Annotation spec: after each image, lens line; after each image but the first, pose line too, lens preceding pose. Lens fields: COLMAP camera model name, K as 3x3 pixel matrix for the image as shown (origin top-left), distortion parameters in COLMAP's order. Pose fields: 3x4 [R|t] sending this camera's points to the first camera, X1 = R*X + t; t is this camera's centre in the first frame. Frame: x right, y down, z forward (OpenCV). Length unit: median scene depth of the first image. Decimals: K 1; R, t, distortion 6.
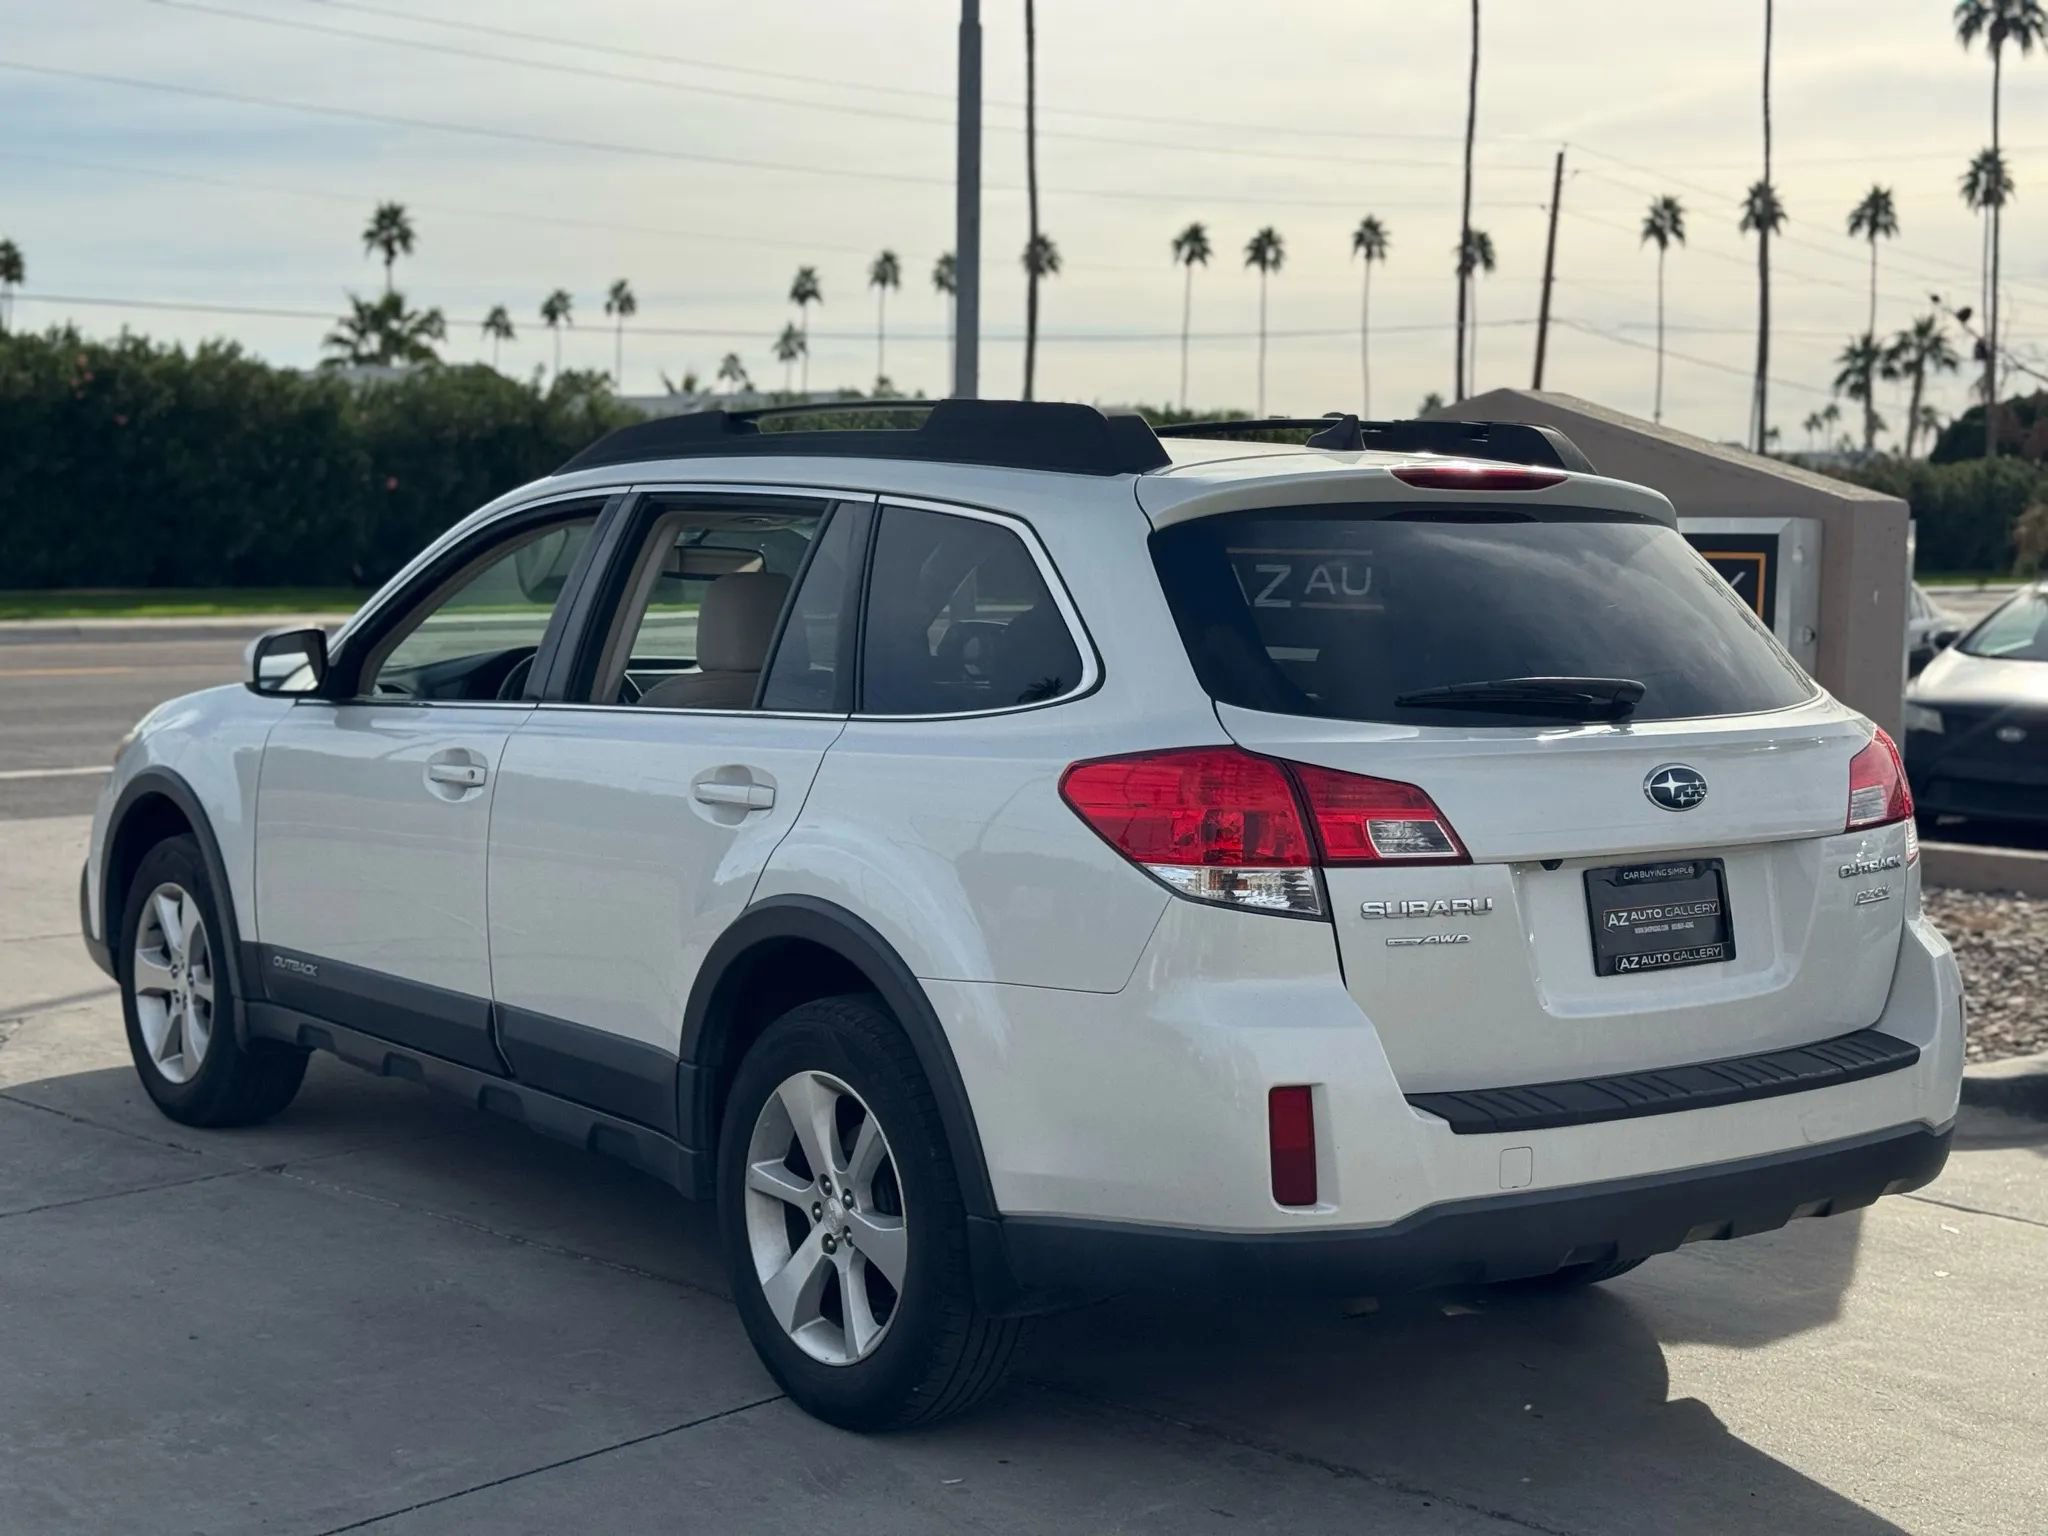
lens RADIAL K [[2838.2, 0, 1017.4], [0, 2838.2, 780.1], [0, 0, 1]] dist [0.175856, -0.334579]
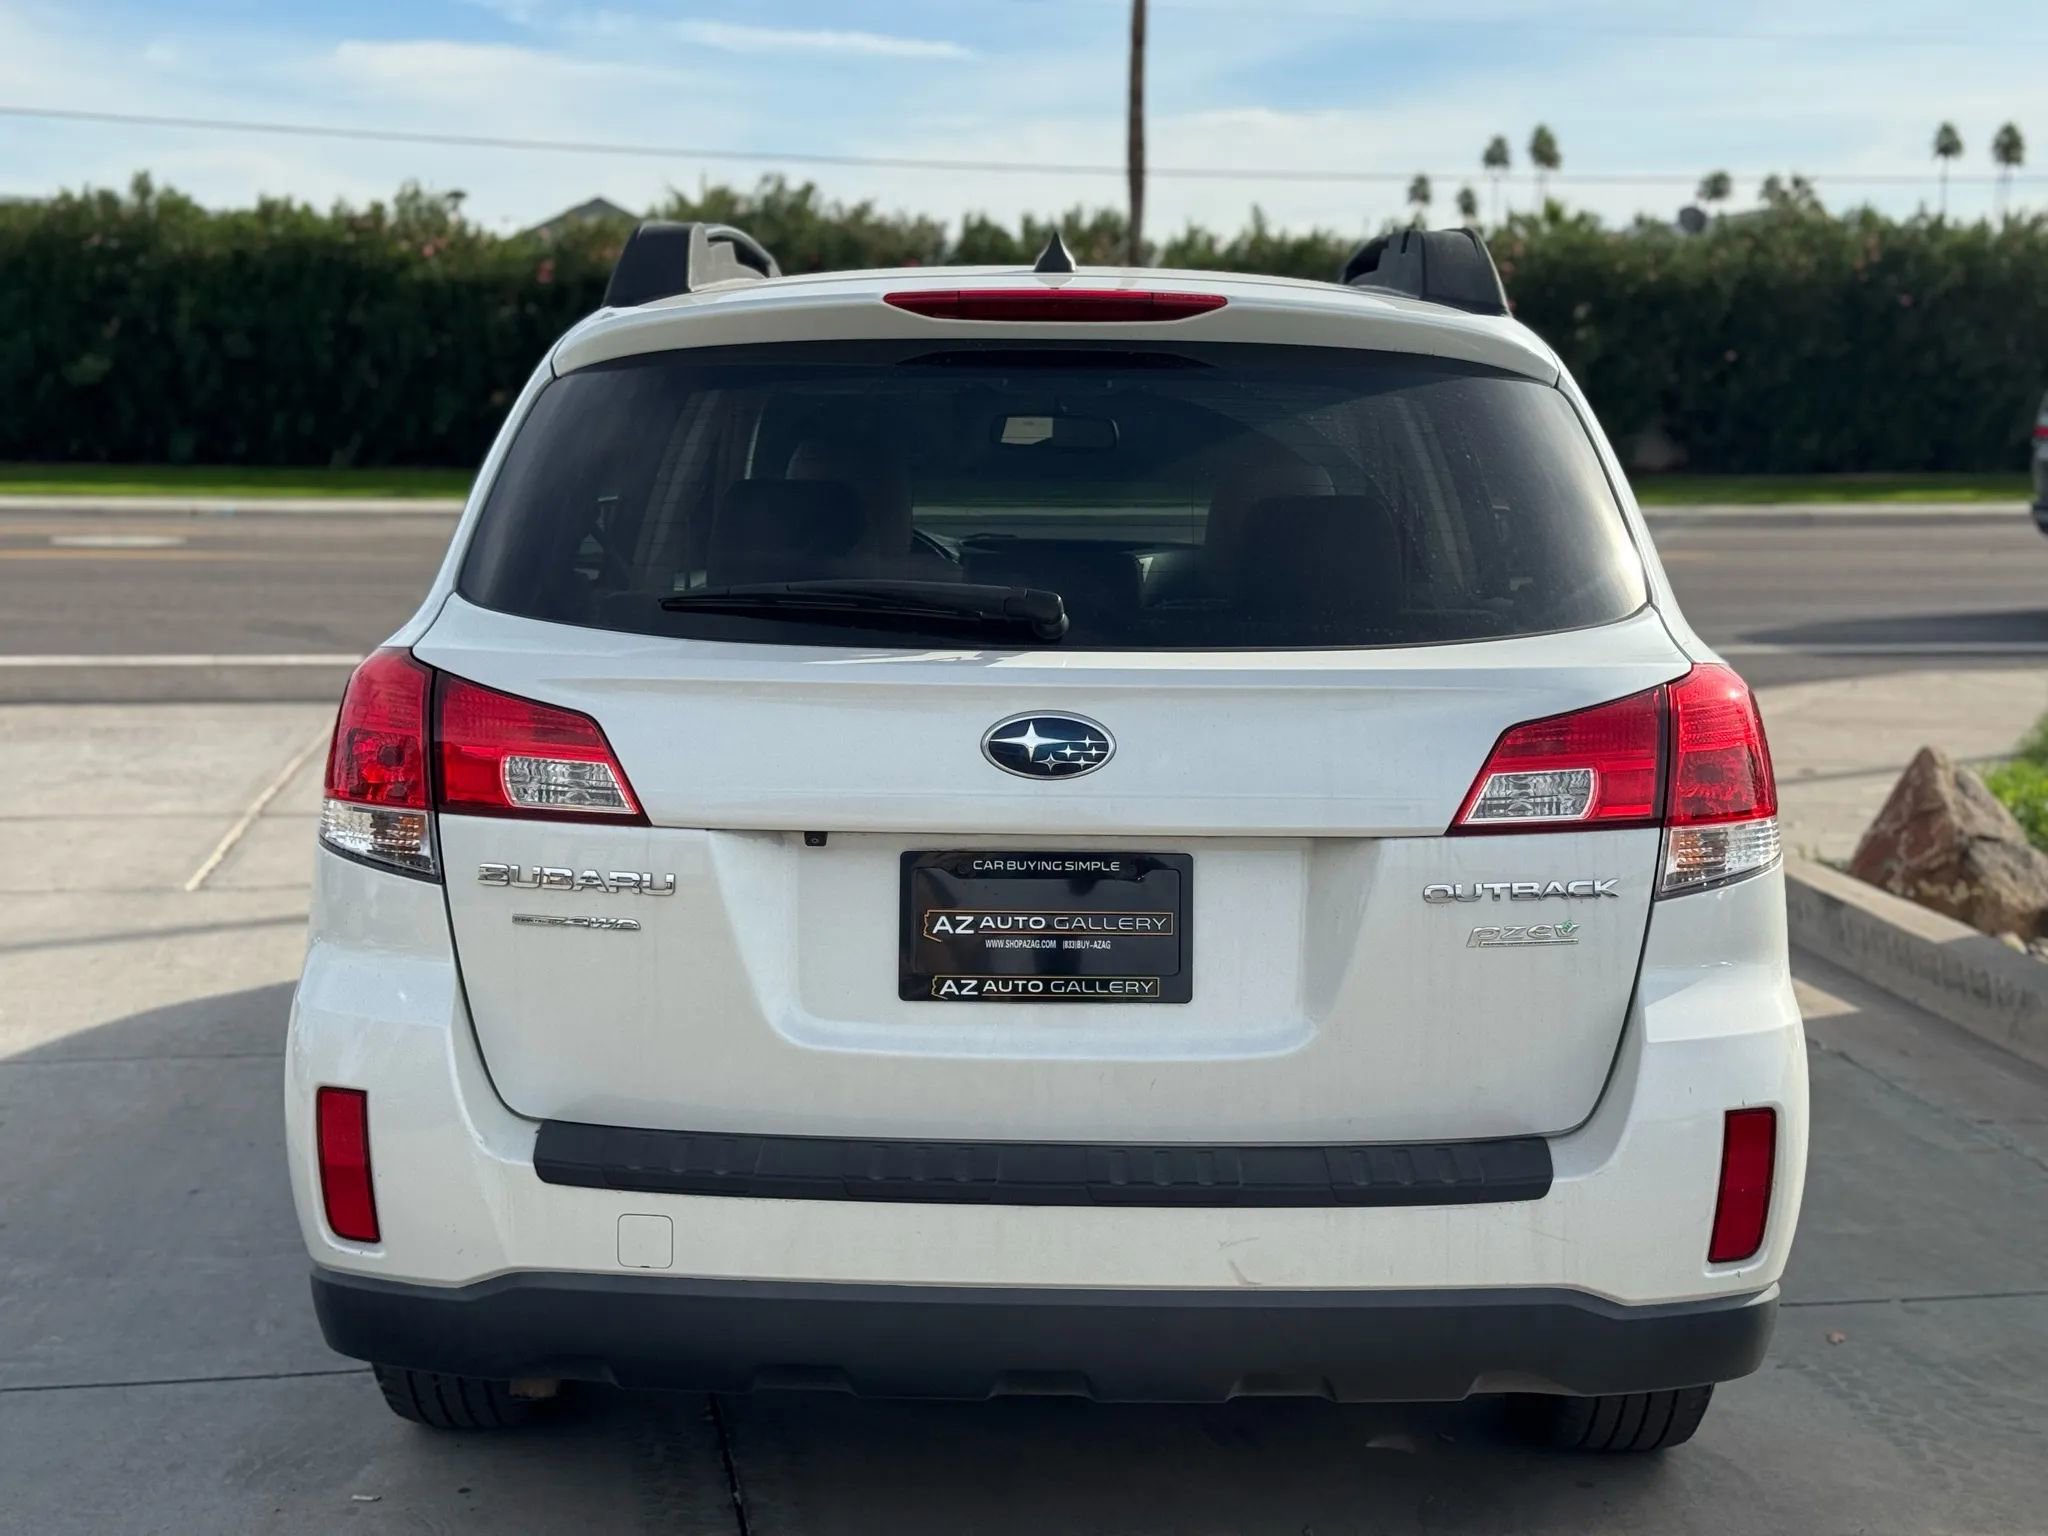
lens RADIAL K [[2838.2, 0, 1017.4], [0, 2838.2, 780.1], [0, 0, 1]] dist [0.175856, -0.334579]
pose [[0.787324, 0.076596, -0.611763, 0.598397], [-0.052920, 0.996987, 0.056722, -0.025668], [0.614264, -0.012284, 0.789005, 0.415893]]
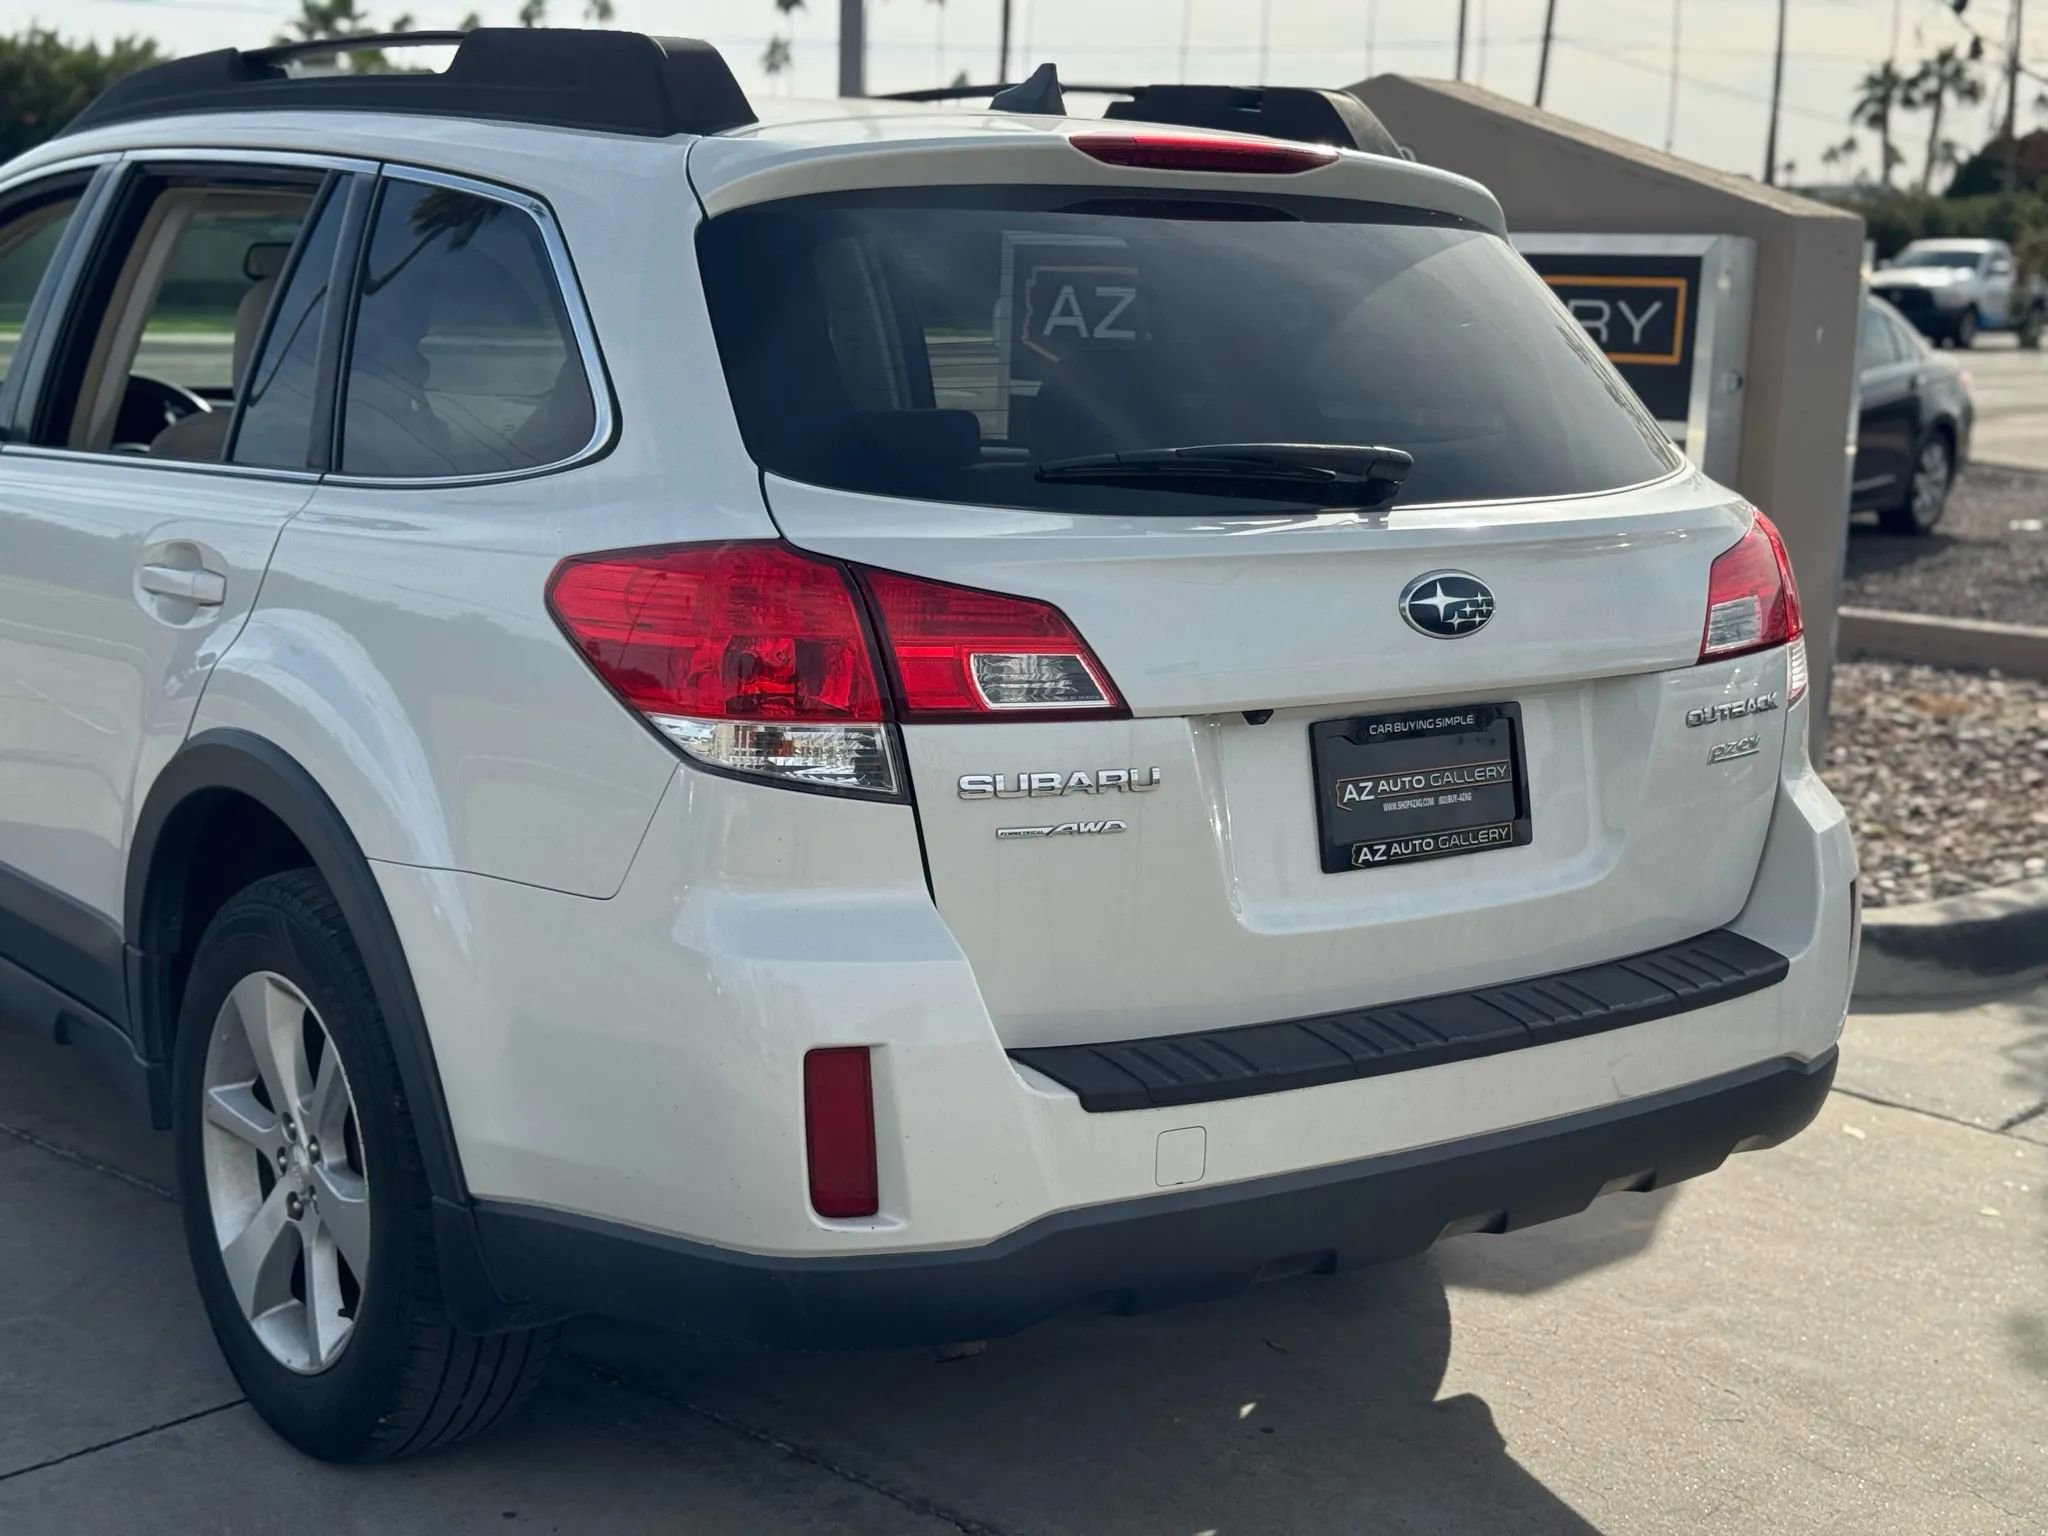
lens RADIAL K [[2854.0, 0, 1018.6], [0, 2854.0, 780.5], [0, 0, 1]] dist [0.183479, -0.370811]
pose [[0.999877, 0.015205, 0.003904, 0.113394], [-0.015500, 0.995617, 0.092232, -0.016336], [-0.002484, -0.092281, 0.995730, 0.273730]]
